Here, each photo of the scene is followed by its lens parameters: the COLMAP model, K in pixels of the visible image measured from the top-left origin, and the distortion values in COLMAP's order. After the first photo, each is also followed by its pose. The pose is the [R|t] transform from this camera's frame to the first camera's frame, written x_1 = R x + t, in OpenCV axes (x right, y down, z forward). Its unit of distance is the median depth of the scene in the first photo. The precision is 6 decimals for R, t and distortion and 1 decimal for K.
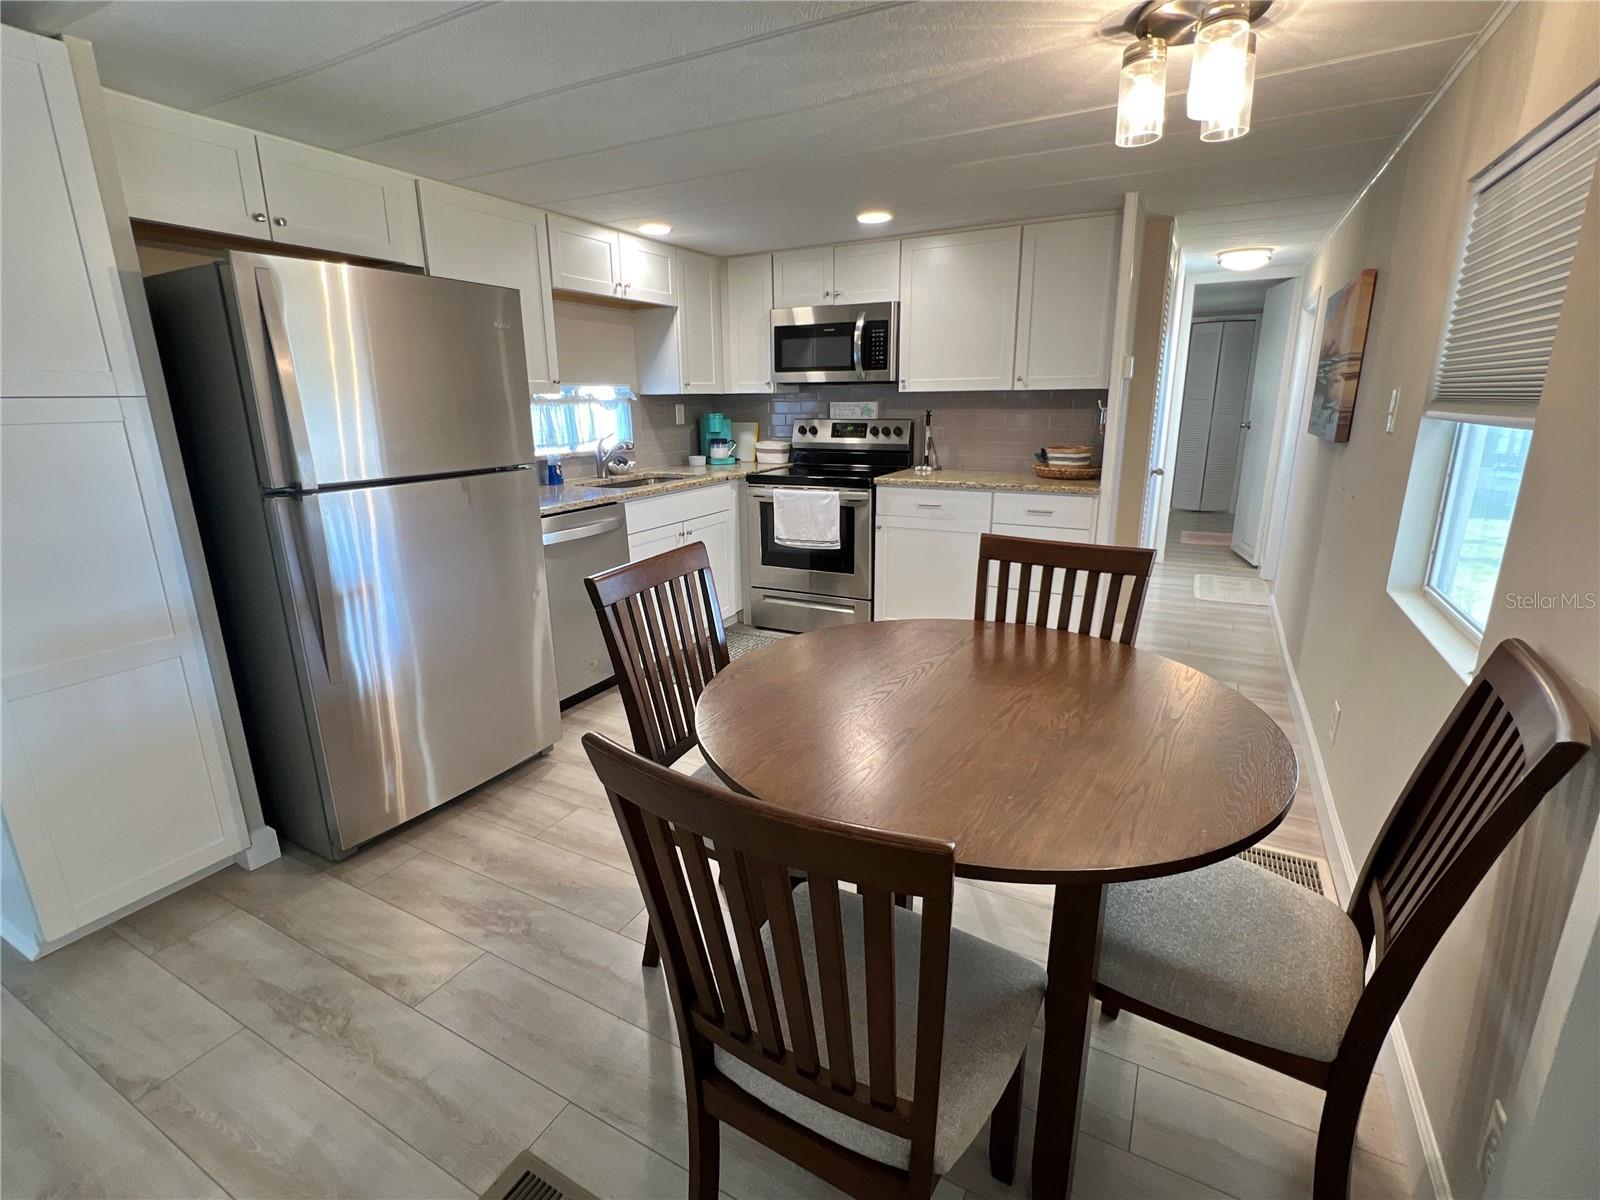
lens RADIAL K [[739.5, 0, 795.3], [0, 739.5, 599.5], [0, 0, 1]] dist [-0.003244, 0.000634]
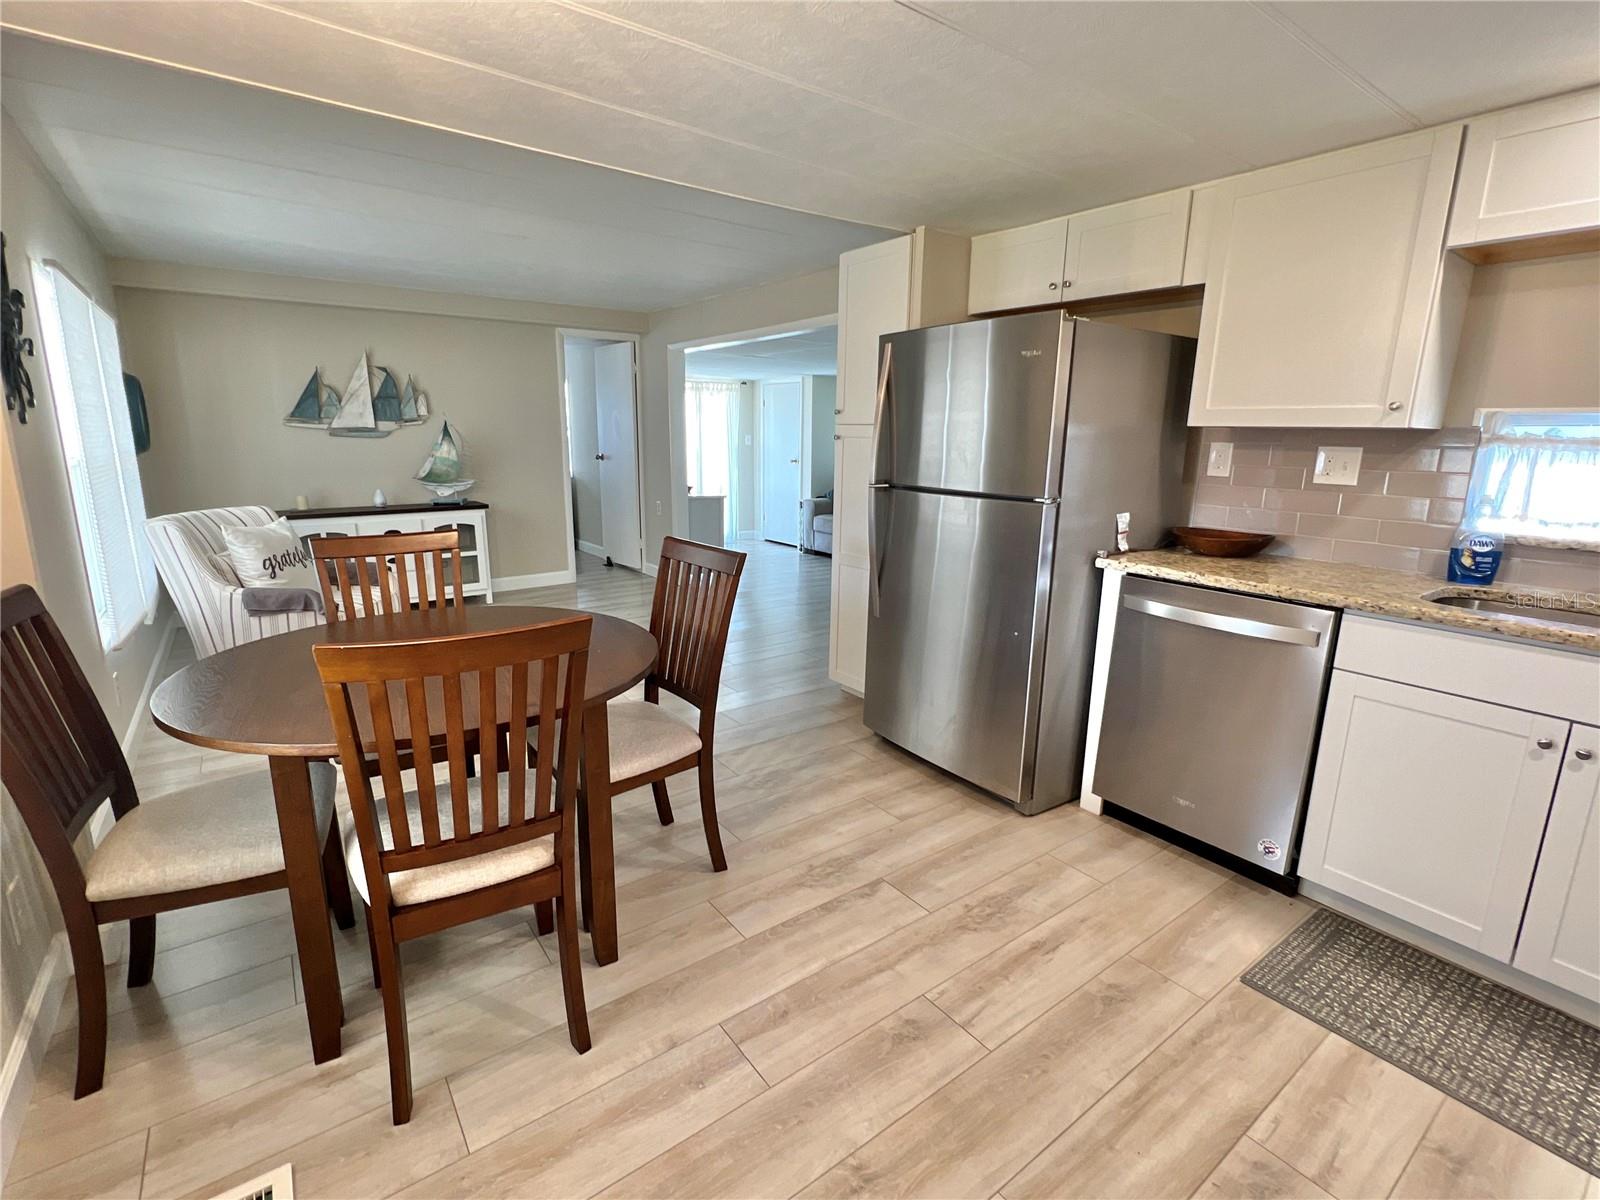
lens RADIAL K [[739.5, 0, 791.2], [0, 739.5, 596.2], [0, 0, 1]] dist [-0.003244, 0.000634]
pose [[-0.432338, 0.199413, -0.879385, 0.369687], [-0.250436, 0.910317, 0.329551, -0.182339], [0.866236, 0.362708, -0.343625, 0.666052]]
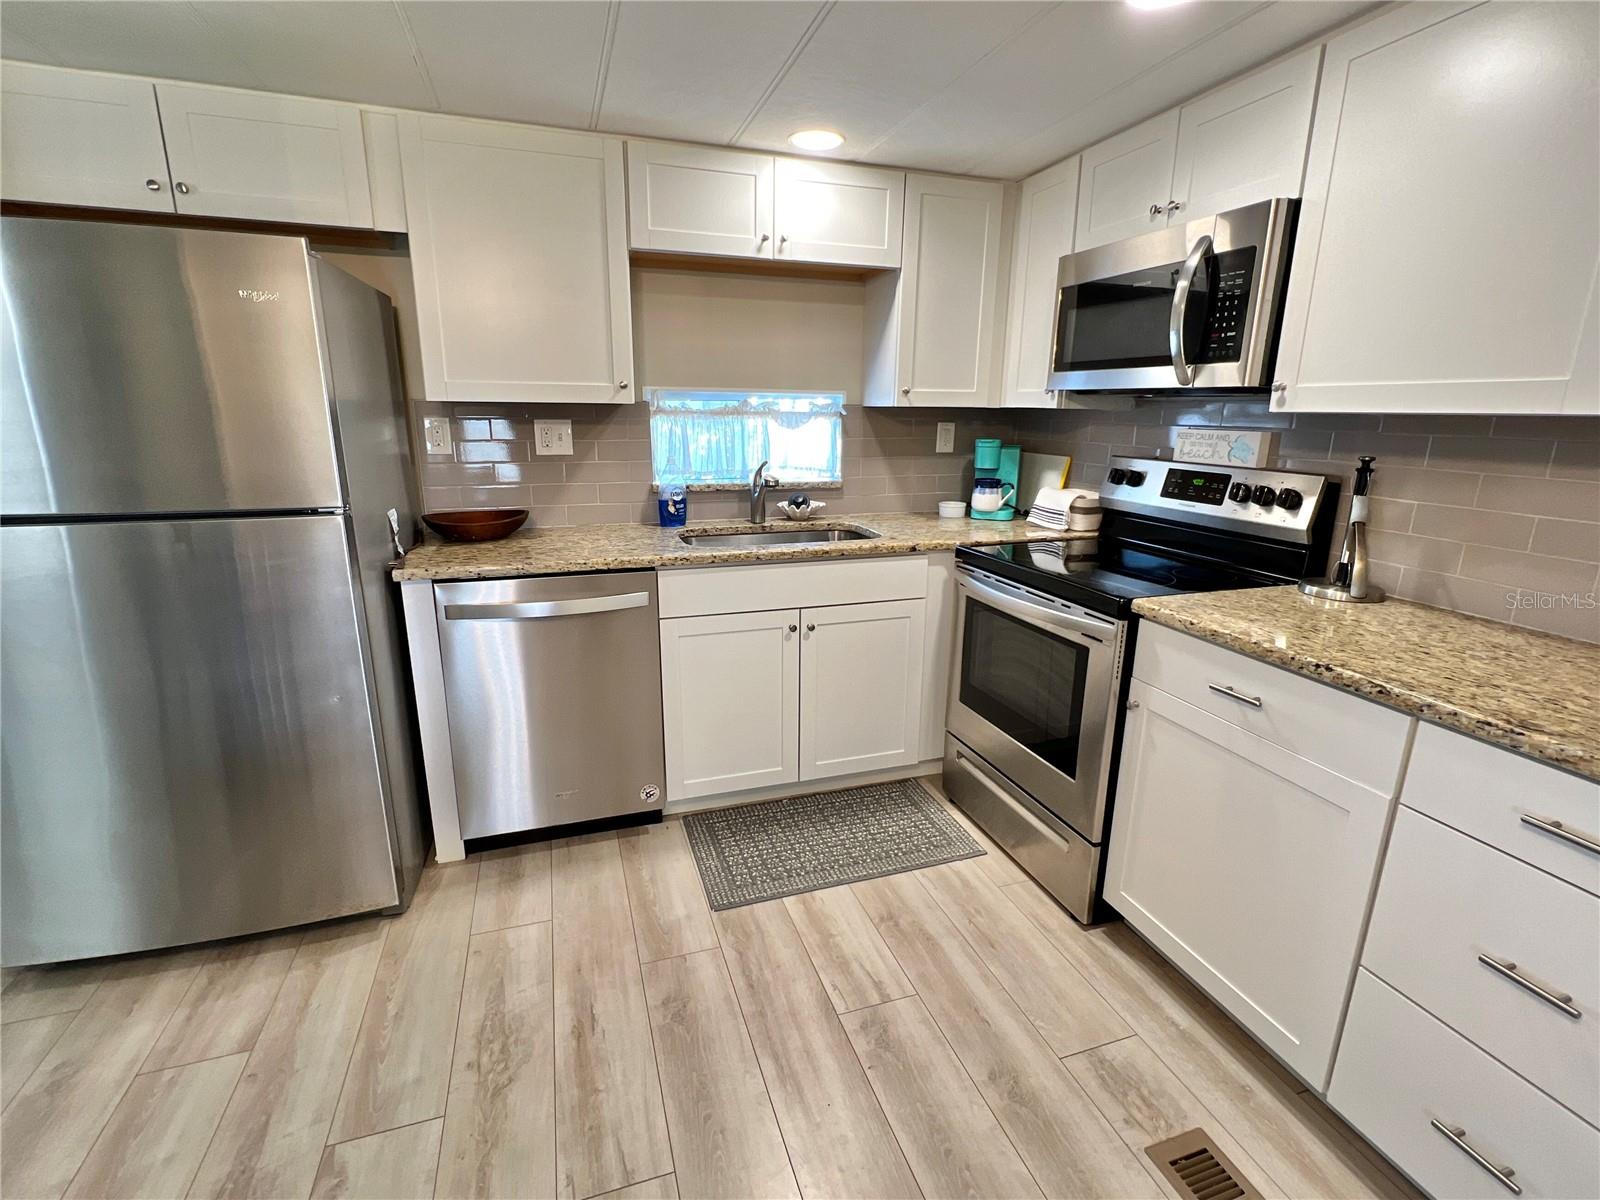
lens RADIAL K [[739.5, 0, 794.5], [0, 739.5, 596.0], [0, 0, 1]] dist [-0.003244, 0.000634]
pose [[0.723806, 0.191179, -0.662990, 0.235754], [-0.201337, 0.977553, 0.062081, -0.140787], [0.659976, 0.088550, 0.746050, 0.482369]]
